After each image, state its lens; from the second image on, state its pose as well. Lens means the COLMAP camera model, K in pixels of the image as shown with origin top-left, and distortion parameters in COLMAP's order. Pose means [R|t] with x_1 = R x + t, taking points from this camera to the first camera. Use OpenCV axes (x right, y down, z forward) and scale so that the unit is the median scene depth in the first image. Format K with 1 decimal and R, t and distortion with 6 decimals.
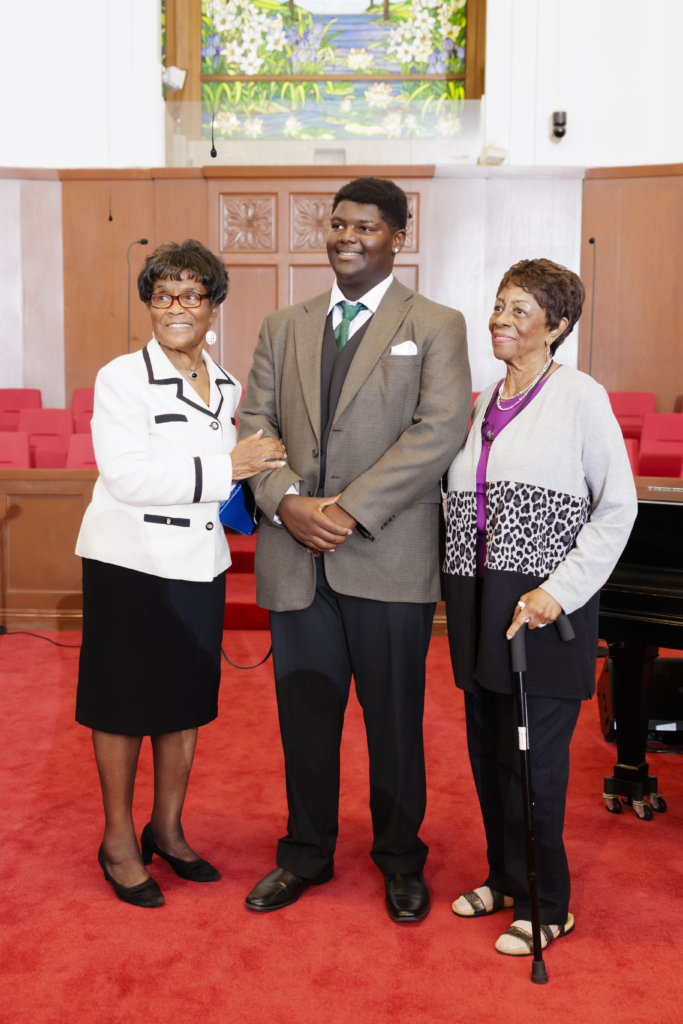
lens RADIAL K [[1170.6, 0, 320.8], [0, 1170.6, 510.7], [0, 0, 1]] dist [-0.004894, -0.013681]
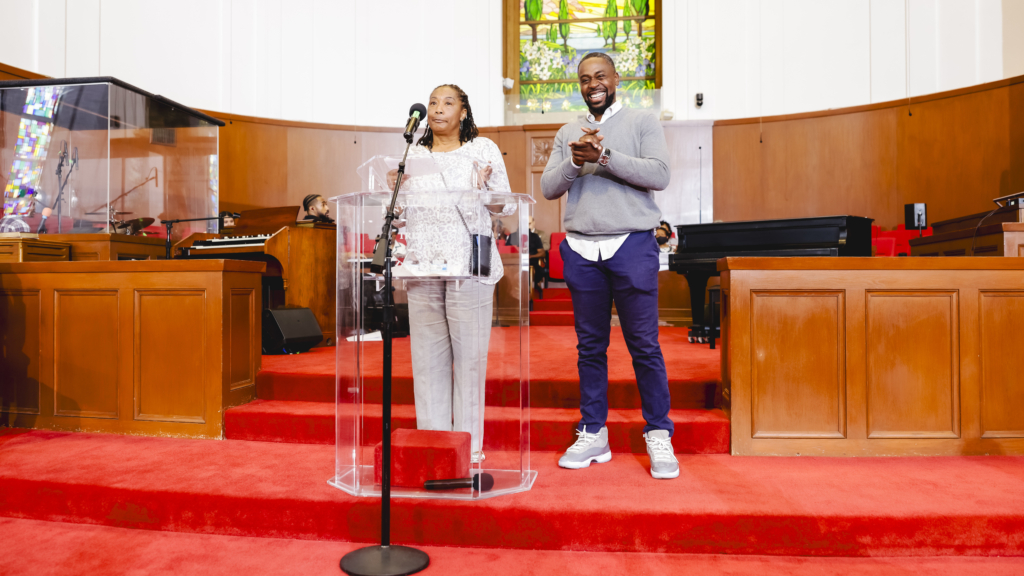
lens RADIAL K [[827.8, 0, 504.3], [0, 827.8, 269.7], [0, 0, 1]] dist [-0.001041, 0.000780]
pose [[0.995467, -0.010993, -0.094465, 0.000330], [-0.000801, 0.992292, -0.123922, 0.127956], [0.095099, 0.123436, 0.987785, -0.376350]]
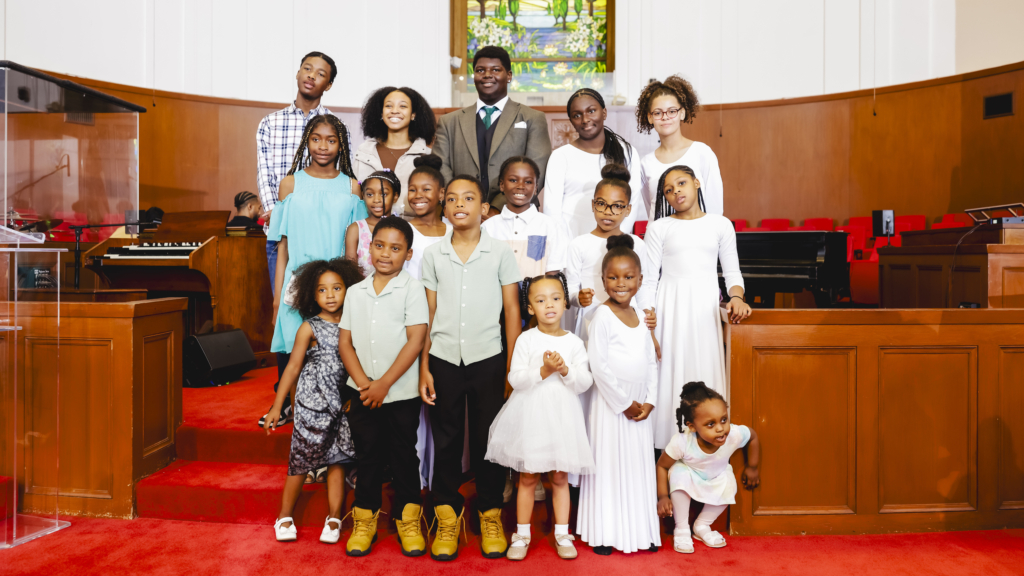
lens RADIAL K [[817.6, 0, 512.6], [0, 817.6, 249.1], [0, 0, 1]] dist [0.000012, -0.000798]
pose [[0.999946, -0.004024, -0.009589, -0.018458], [0.003007, 0.994598, -0.103755, 0.080116], [0.009955, 0.103720, 0.994557, -0.316835]]
